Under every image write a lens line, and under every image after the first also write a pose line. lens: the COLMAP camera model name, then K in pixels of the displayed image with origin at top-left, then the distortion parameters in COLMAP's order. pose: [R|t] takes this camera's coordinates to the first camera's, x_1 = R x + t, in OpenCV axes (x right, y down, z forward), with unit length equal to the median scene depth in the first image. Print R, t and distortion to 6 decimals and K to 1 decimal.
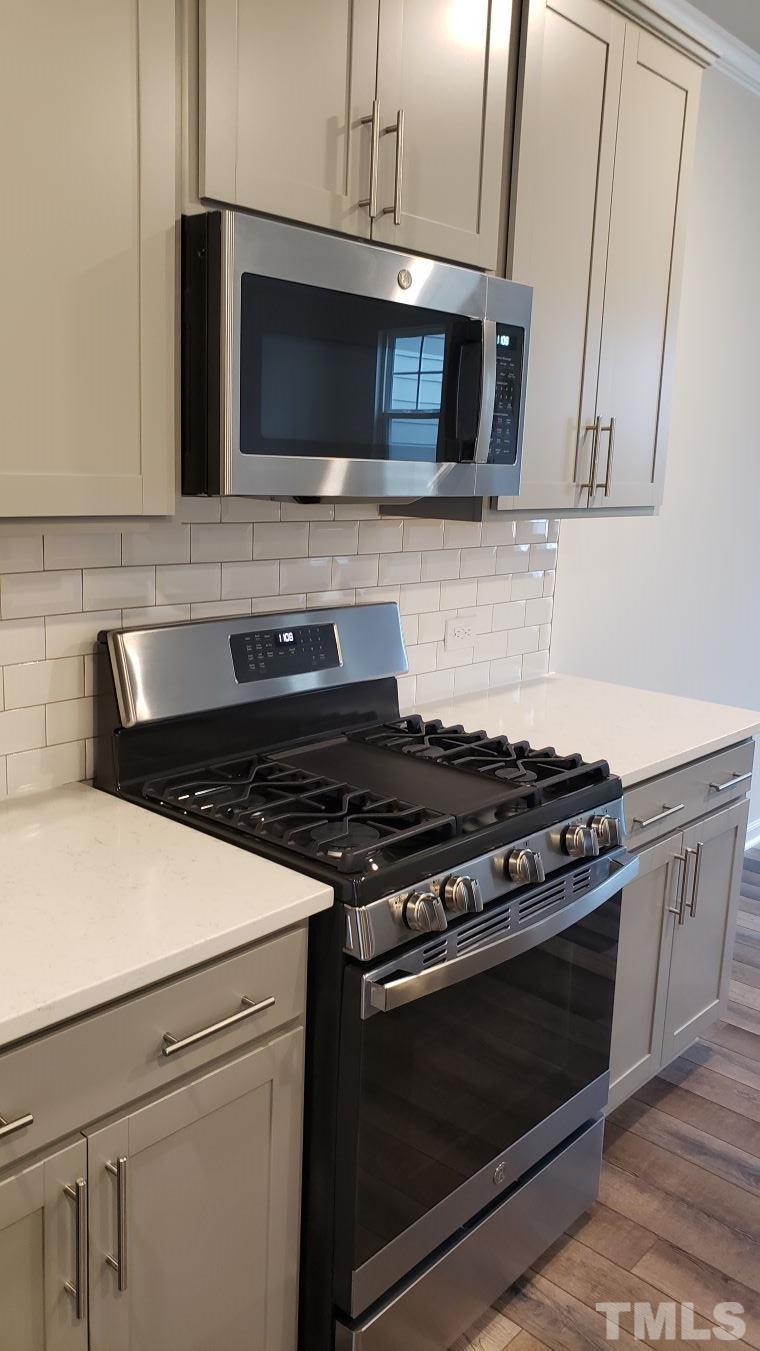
lens RADIAL K [[1063.0, 0, 389.0], [0, 1063.0, 669.5], [0, 0, 1]] dist [0.059452, -0.084449]
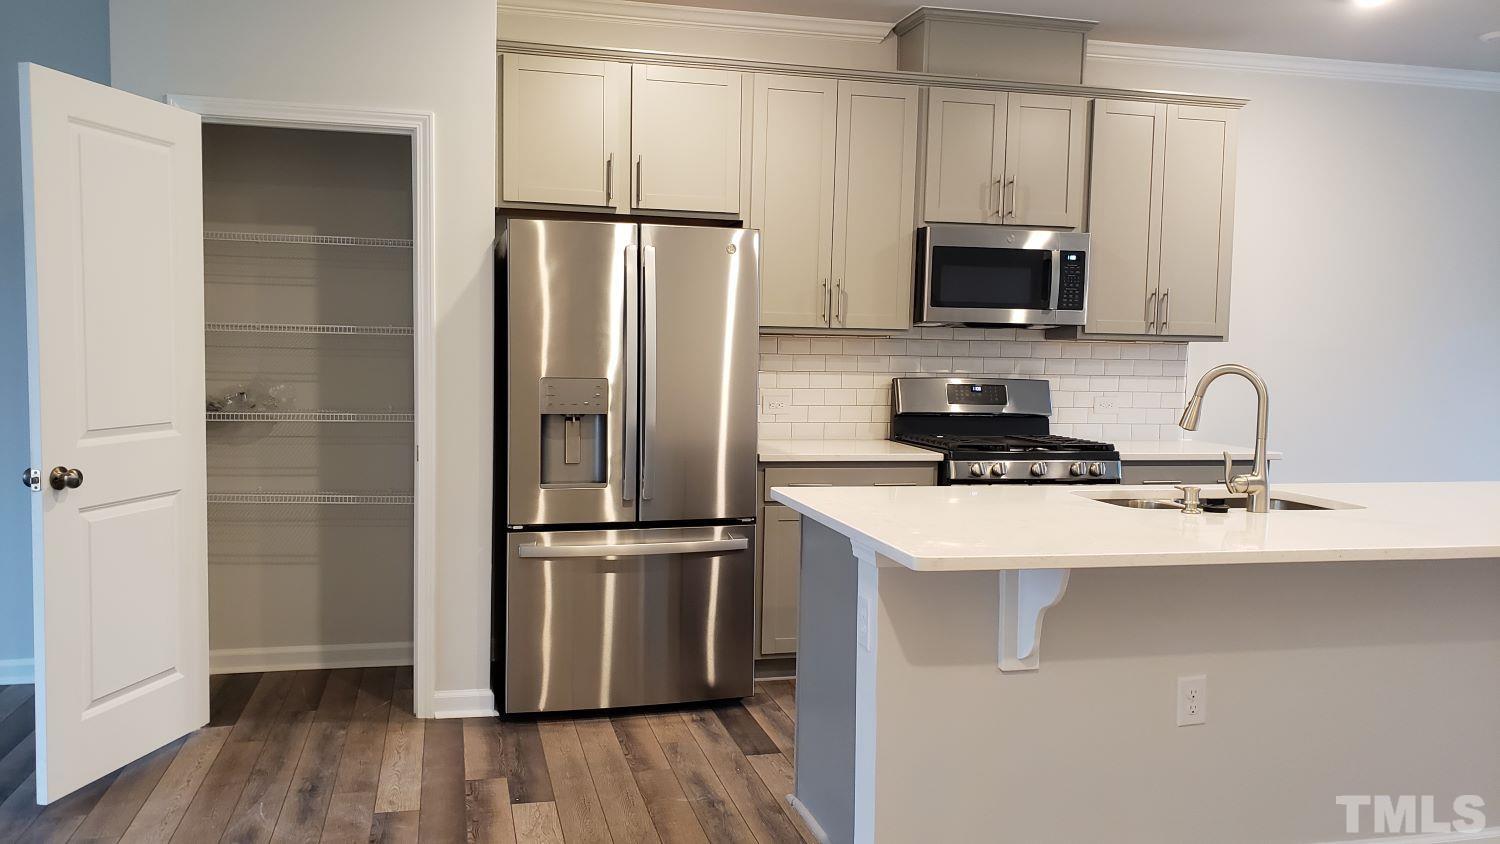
lens RADIAL K [[1180.2, 0, 741.9], [0, 1180.2, 427.6], [0, 0, 1]] dist [0.059452, -0.084449]
pose [[0.835685, 0.018150, -0.548909, 0.952097], [-0.091992, 0.989960, -0.107318, 0.404158], [0.541450, 0.140179, 0.828964, -1.487272]]
